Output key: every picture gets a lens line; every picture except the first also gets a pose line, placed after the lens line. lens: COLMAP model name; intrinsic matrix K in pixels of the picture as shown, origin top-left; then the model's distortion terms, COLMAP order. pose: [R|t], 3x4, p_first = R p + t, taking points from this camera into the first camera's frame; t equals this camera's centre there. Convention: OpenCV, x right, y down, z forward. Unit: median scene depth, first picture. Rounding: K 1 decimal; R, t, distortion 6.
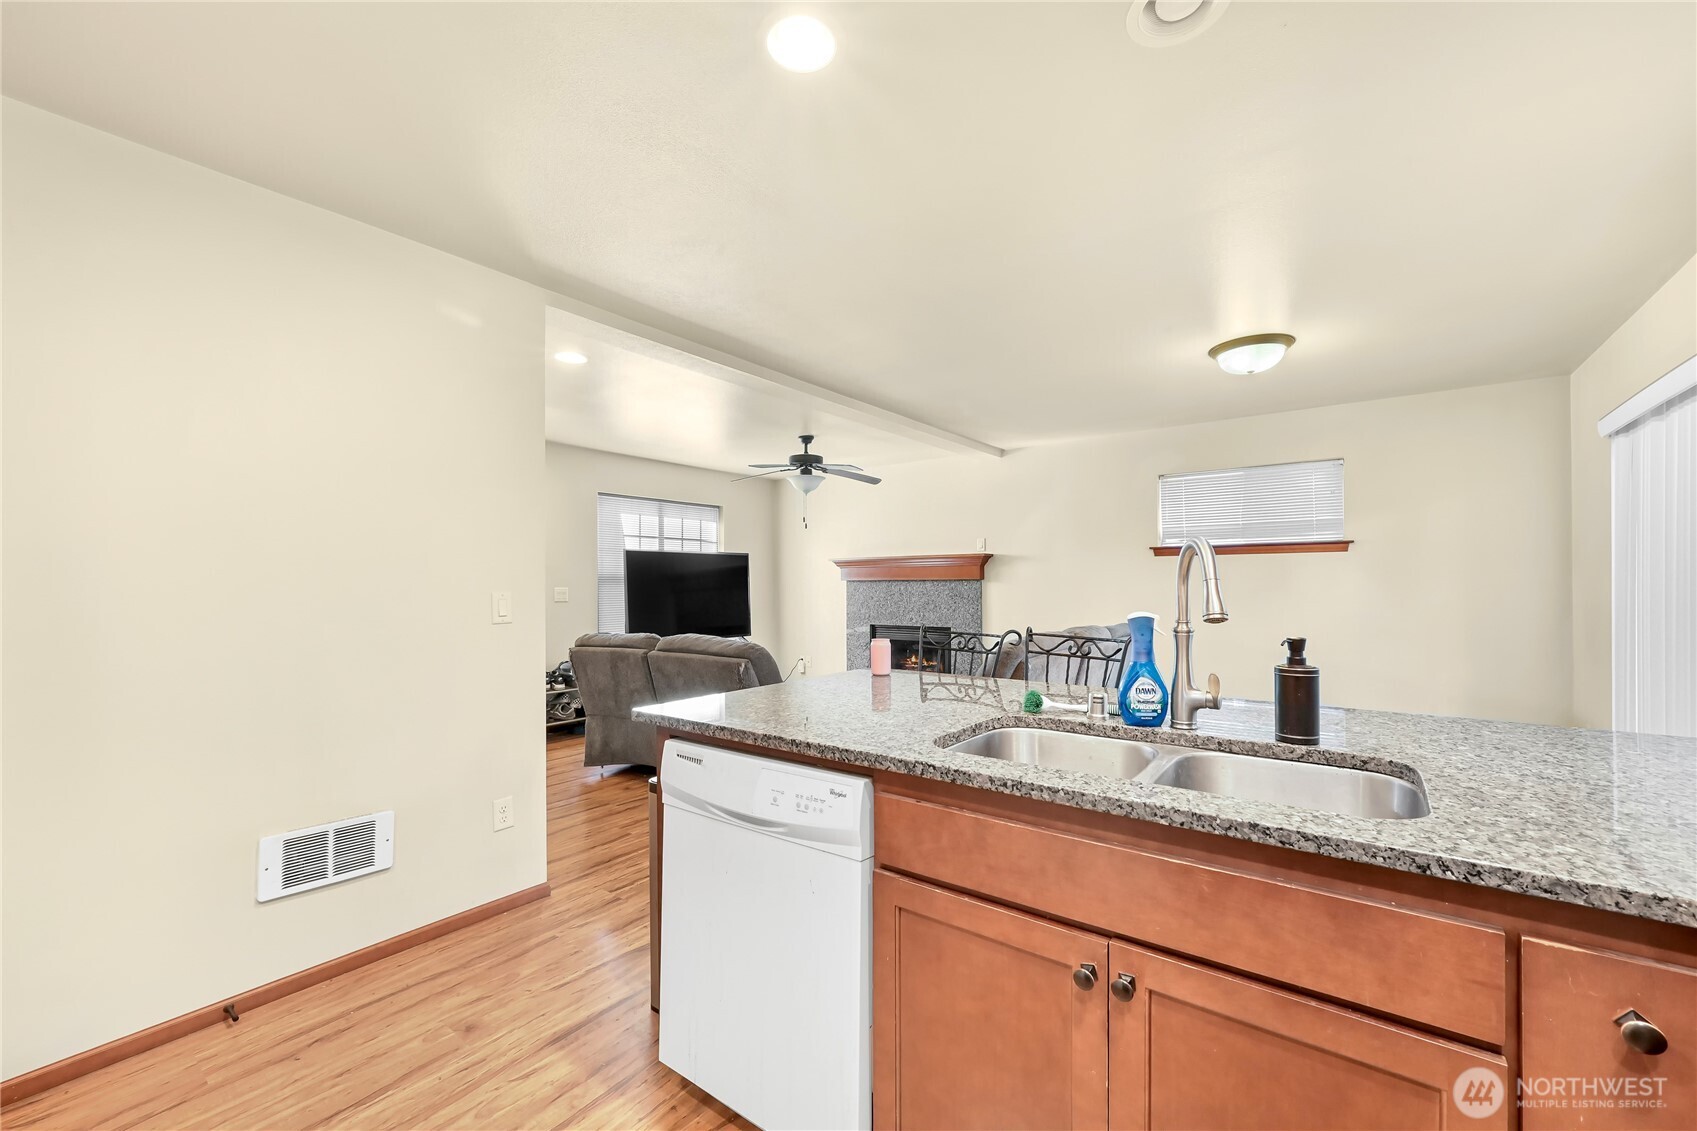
lens RADIAL K [[669.0, 0, 850.2], [0, 669.0, 574.8], [0, 0, 1]] dist [-0.001218, -0.000138]
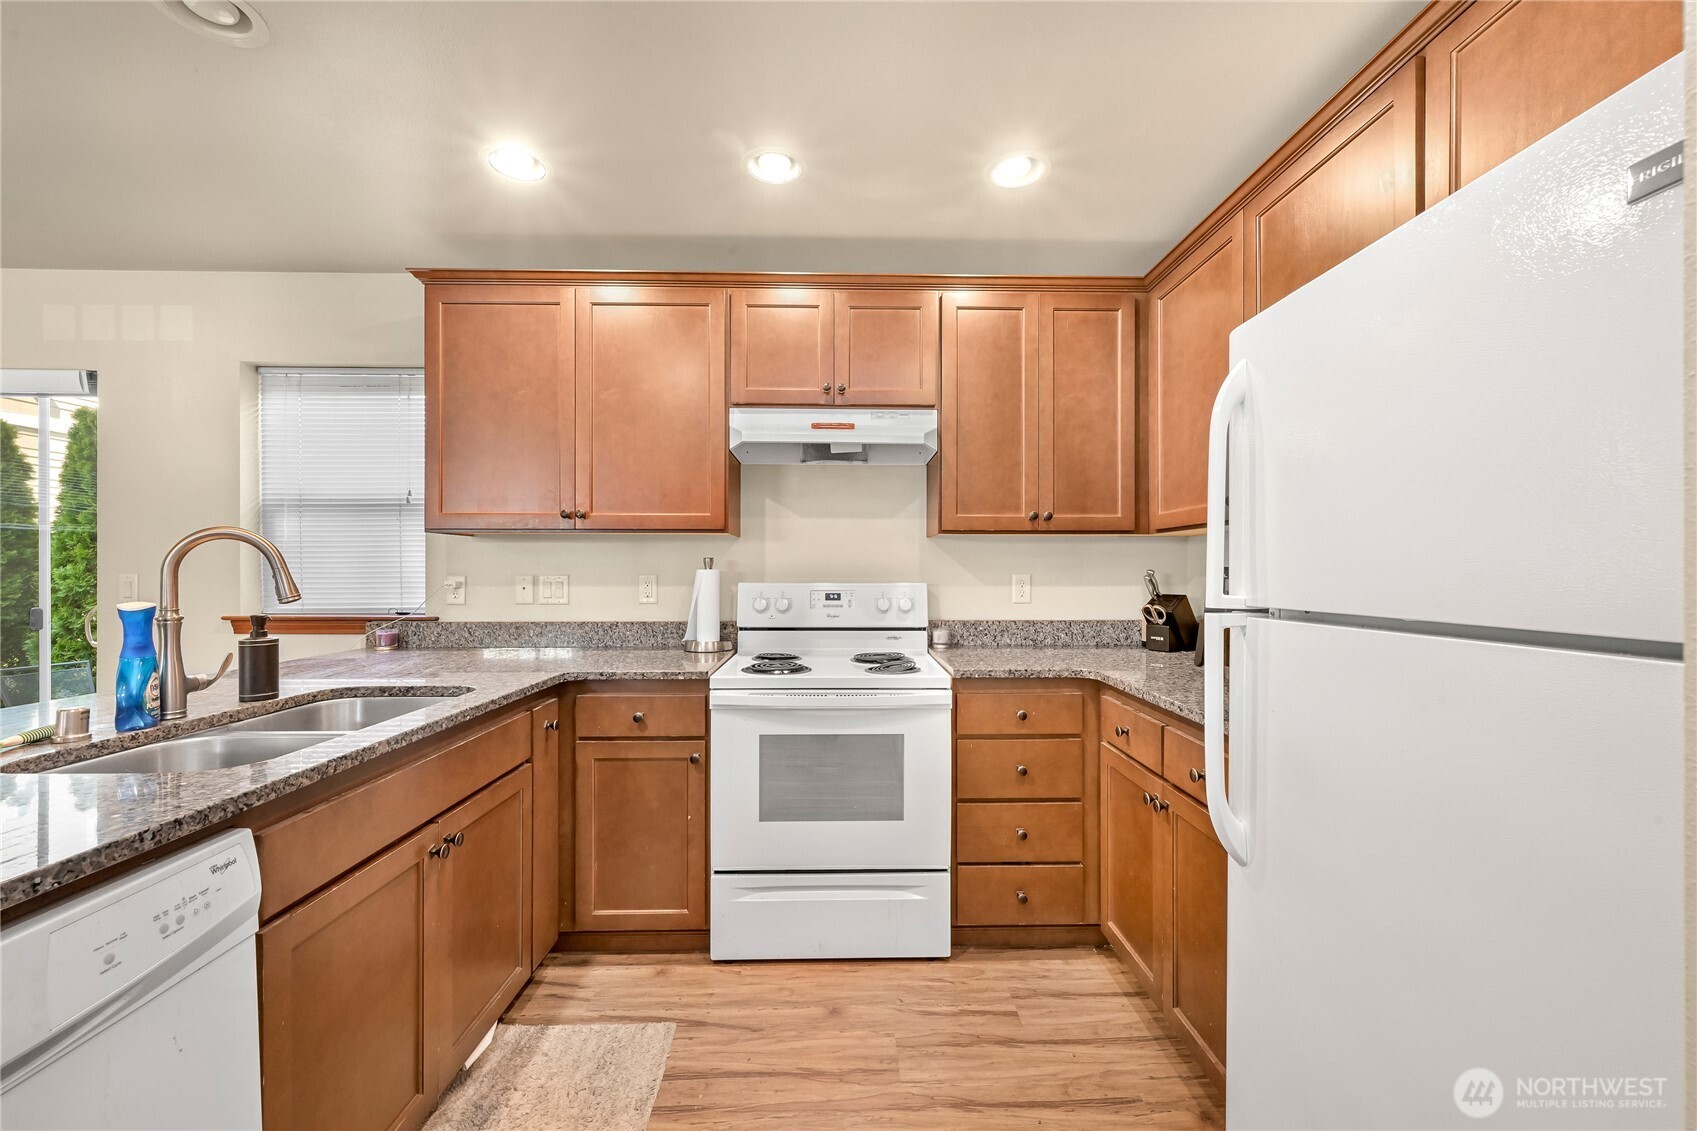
lens RADIAL K [[669.0, 0, 853.9], [0, 669.0, 572.1], [0, 0, 1]] dist [-0.001218, -0.000138]
pose [[-0.618301, 0.004604, 0.785928, -0.742857], [-0.003624, 0.999956, -0.008708, 0.017021], [-0.785933, -0.008233, -0.618256, 0.694375]]
